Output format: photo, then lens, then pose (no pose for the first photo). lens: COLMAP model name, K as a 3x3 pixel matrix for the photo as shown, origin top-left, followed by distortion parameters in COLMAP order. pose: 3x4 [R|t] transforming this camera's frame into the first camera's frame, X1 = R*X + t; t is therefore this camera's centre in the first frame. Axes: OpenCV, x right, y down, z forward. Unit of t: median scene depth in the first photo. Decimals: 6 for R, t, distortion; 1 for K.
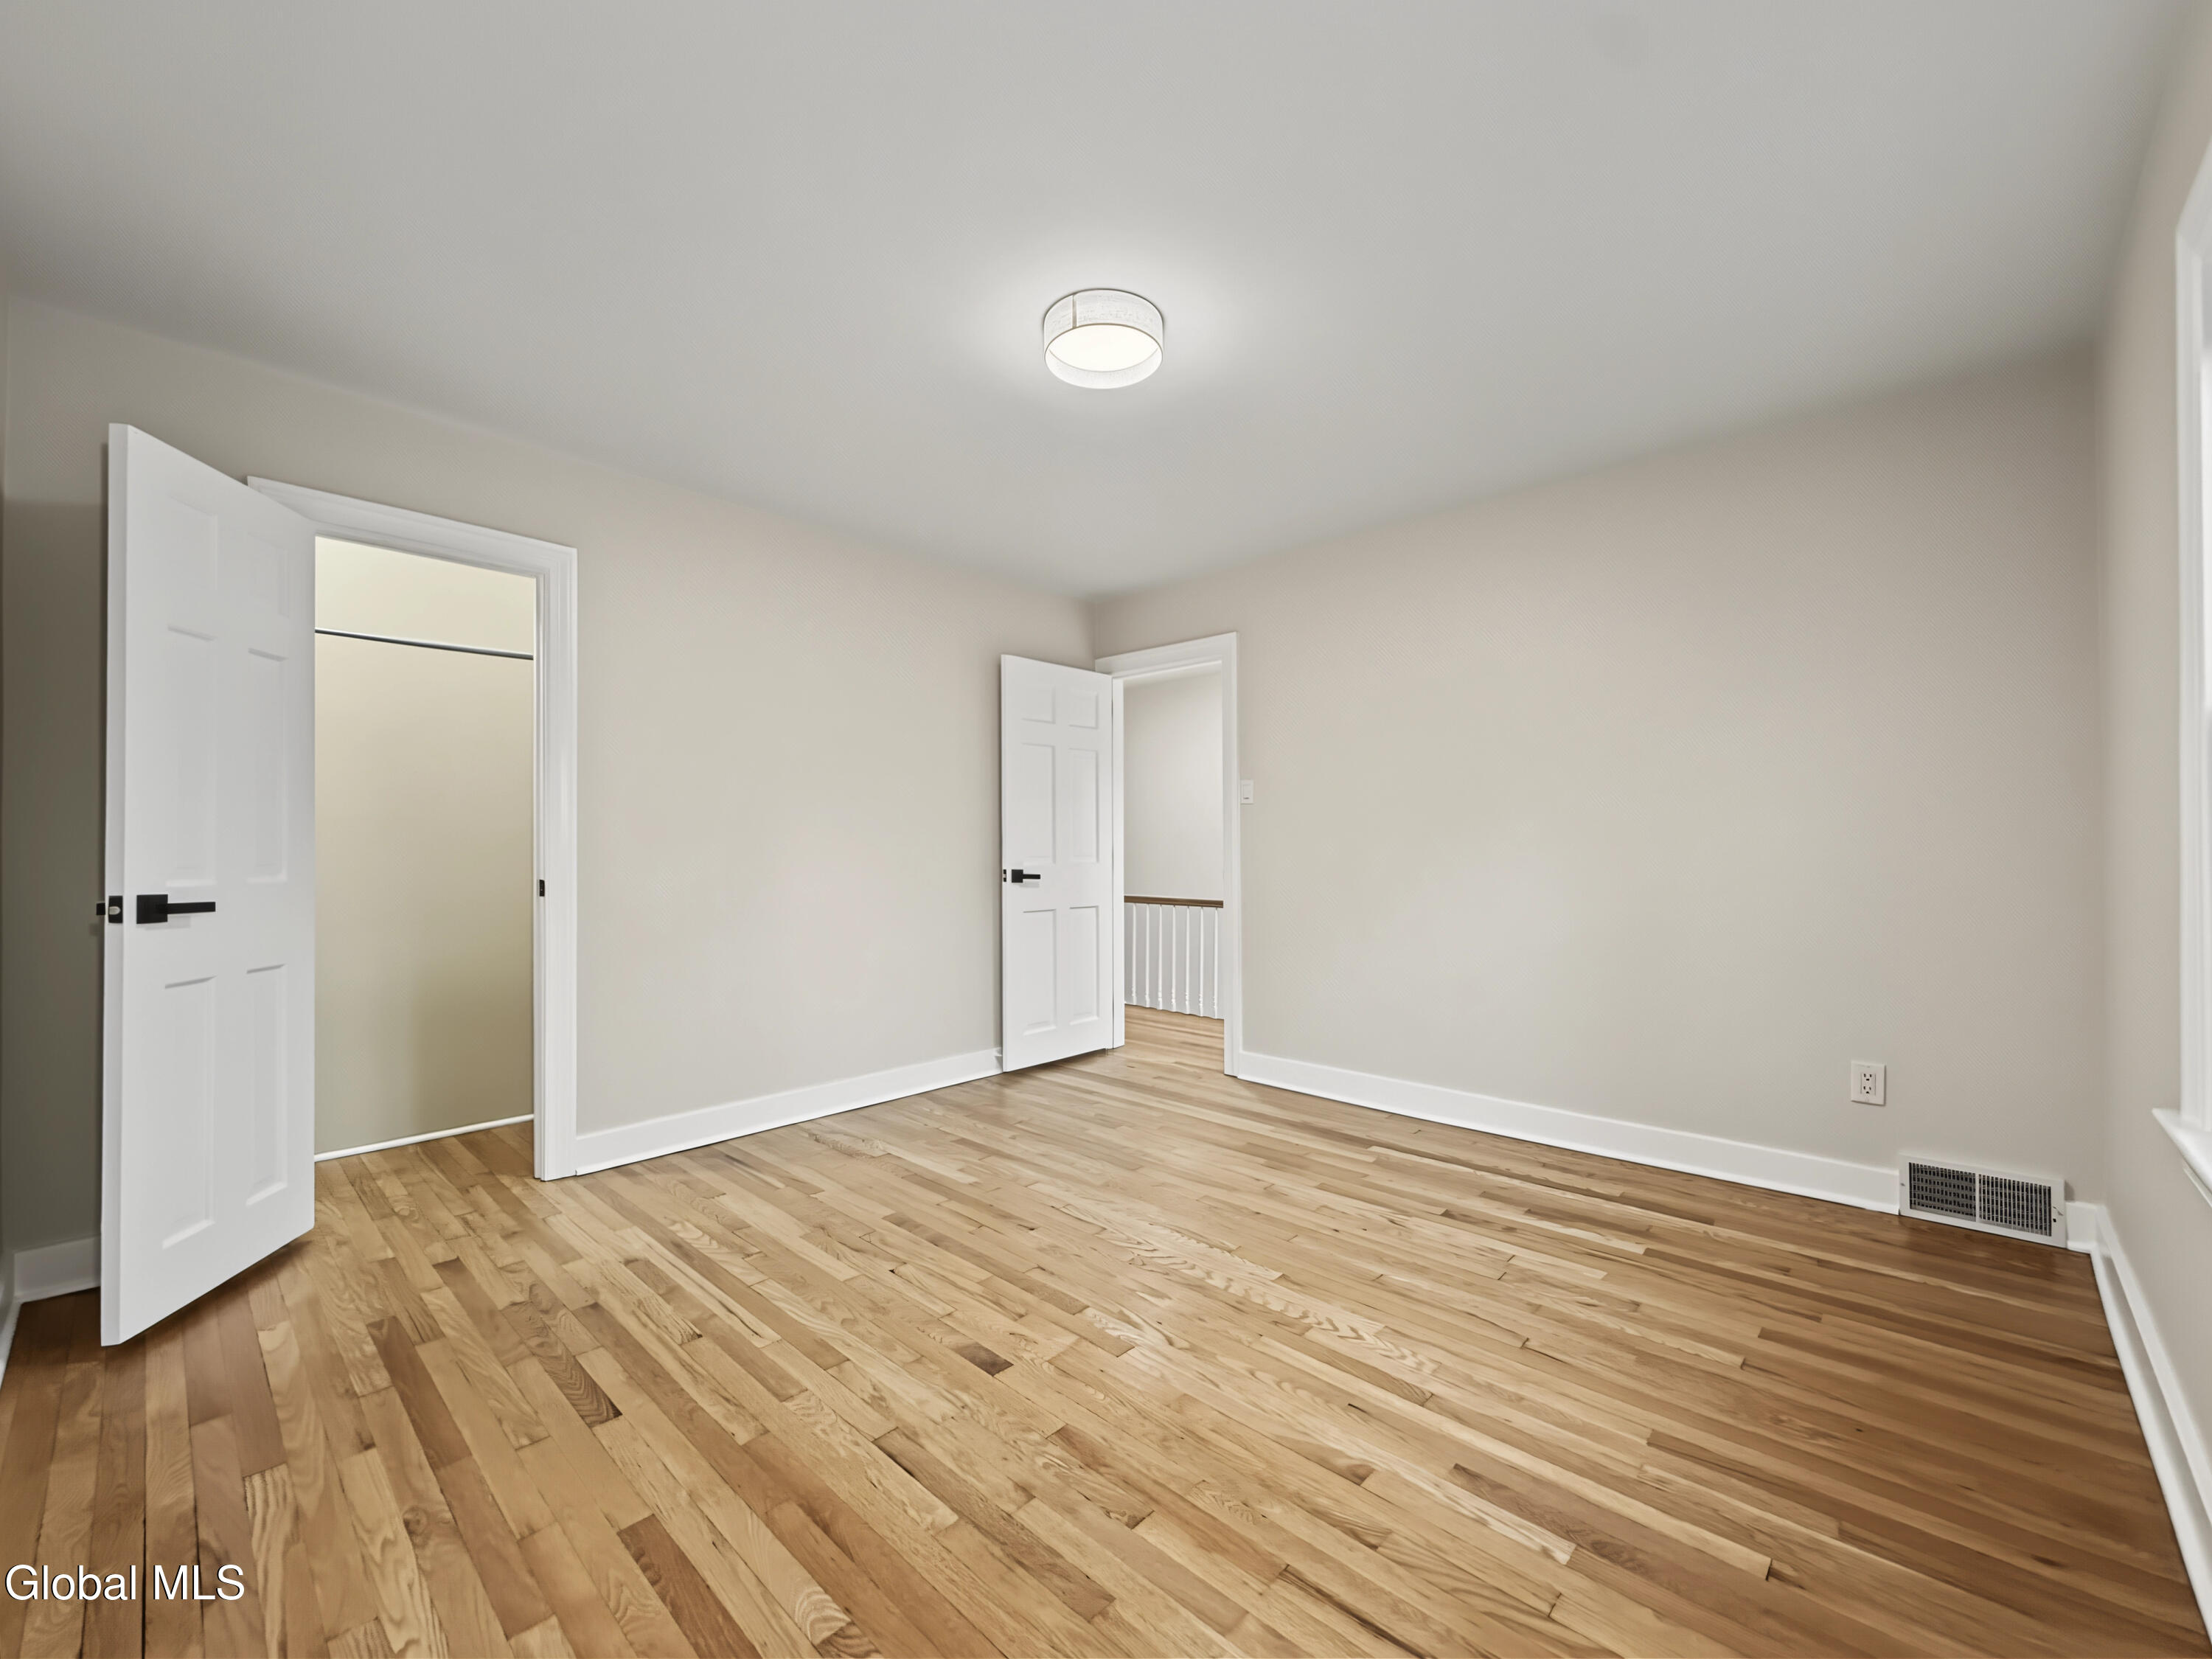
lens RADIAL K [[899.0, 0, 1108.5], [0, 899.0, 841.5], [0, 0, 1]] dist [0.009646, -0.000309]
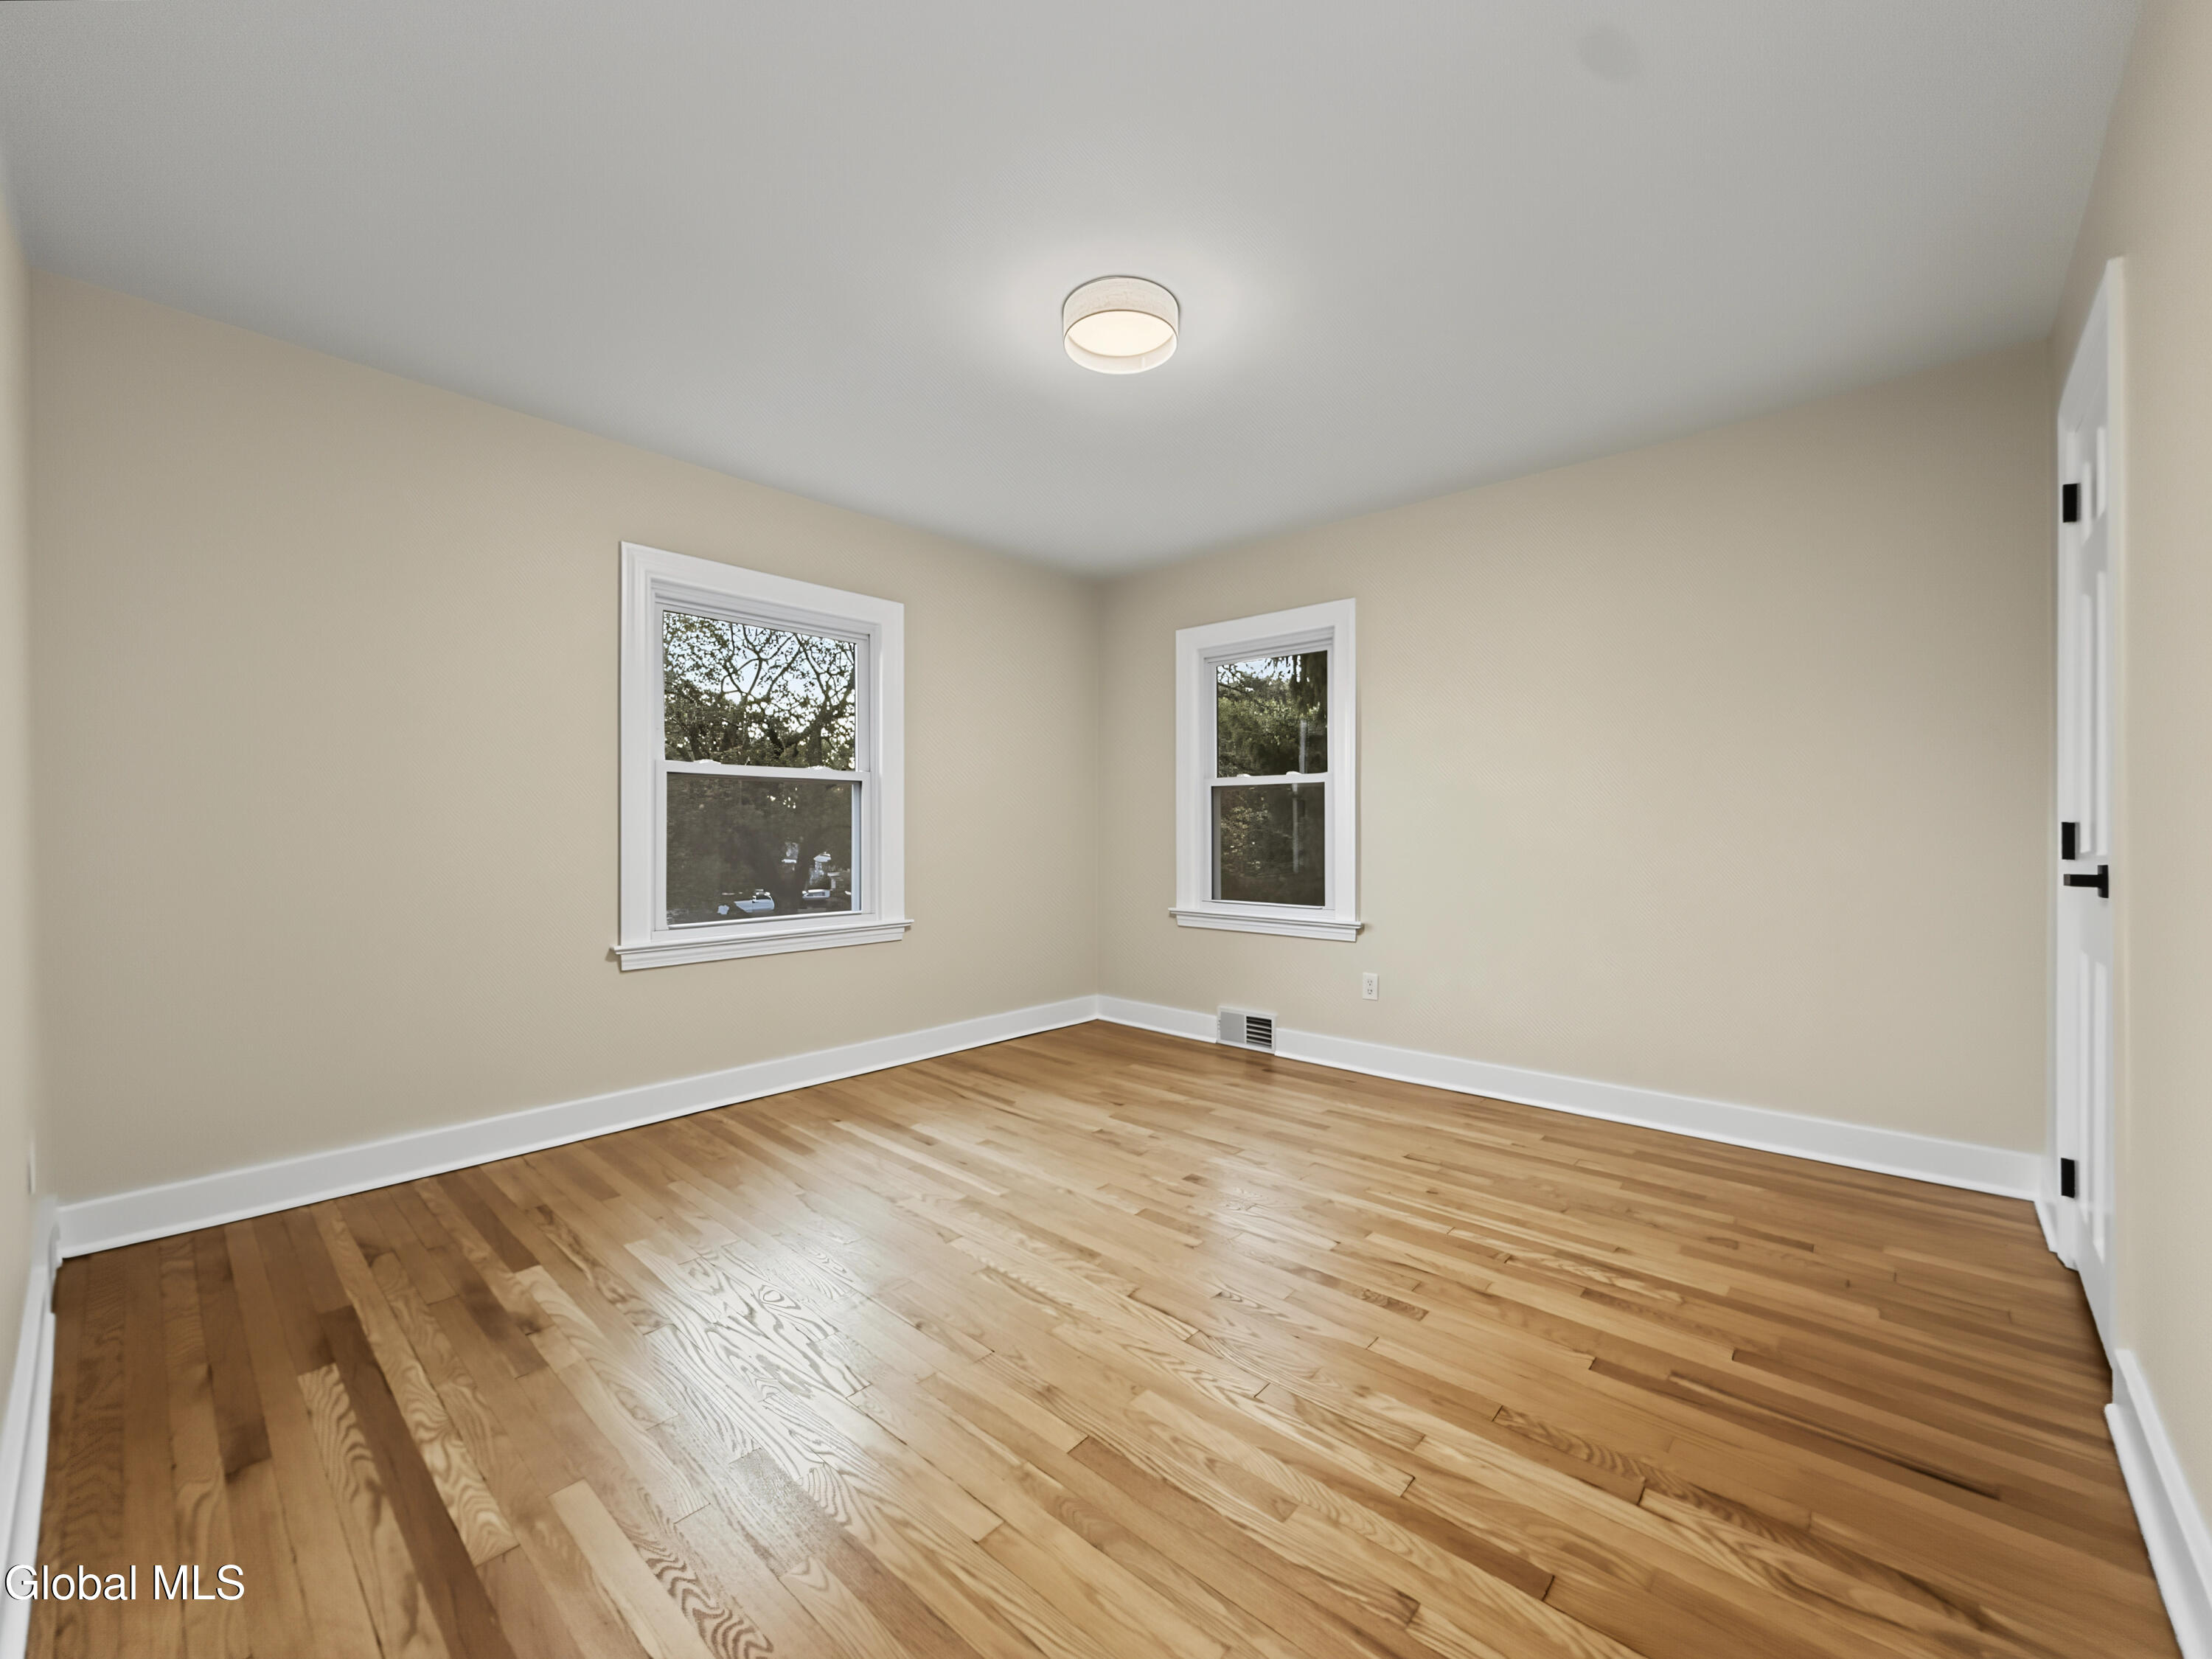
lens RADIAL K [[899.0, 0, 1108.3], [0, 899.0, 827.5], [0, 0, 1]] dist [0.009646, -0.000309]
pose [[-0.999760, 0.003769, -0.021580, 0.035613], [0.003957, 0.999955, -0.008633, 0.024416], [0.021547, -0.008716, -0.999730, 2.077715]]
